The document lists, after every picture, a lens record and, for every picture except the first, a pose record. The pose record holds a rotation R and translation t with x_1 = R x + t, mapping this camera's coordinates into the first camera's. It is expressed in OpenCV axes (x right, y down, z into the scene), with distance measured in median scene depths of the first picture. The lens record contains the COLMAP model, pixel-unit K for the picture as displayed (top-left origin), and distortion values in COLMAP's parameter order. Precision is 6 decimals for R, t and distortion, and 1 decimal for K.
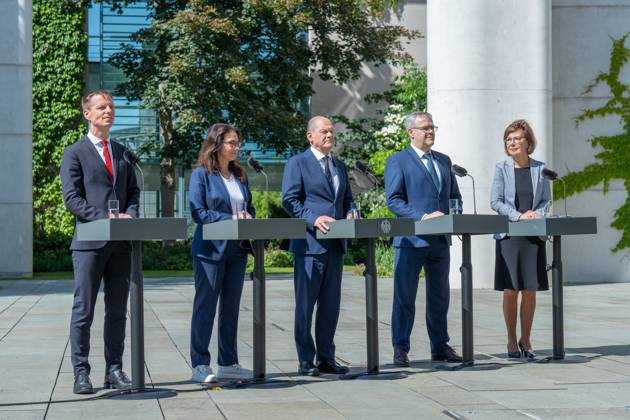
lens RADIAL K [[1360.7, 0, 315.0], [0, 1360.7, 210.0], [0, 0, 1]] dist [0.047958, -0.027196]
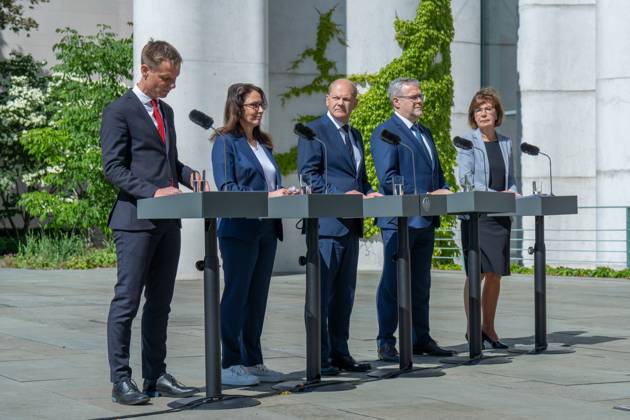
lens RADIAL K [[1484.3, 0, 315.0], [0, 1484.3, 210.0], [0, 0, 1]] dist [0.028990, -0.019837]
pose [[0.945673, 0.001705, 0.325114, -0.115750], [-0.004222, 0.999966, 0.007035, 0.003343], [-0.325091, -0.008025, 0.945649, 0.035879]]
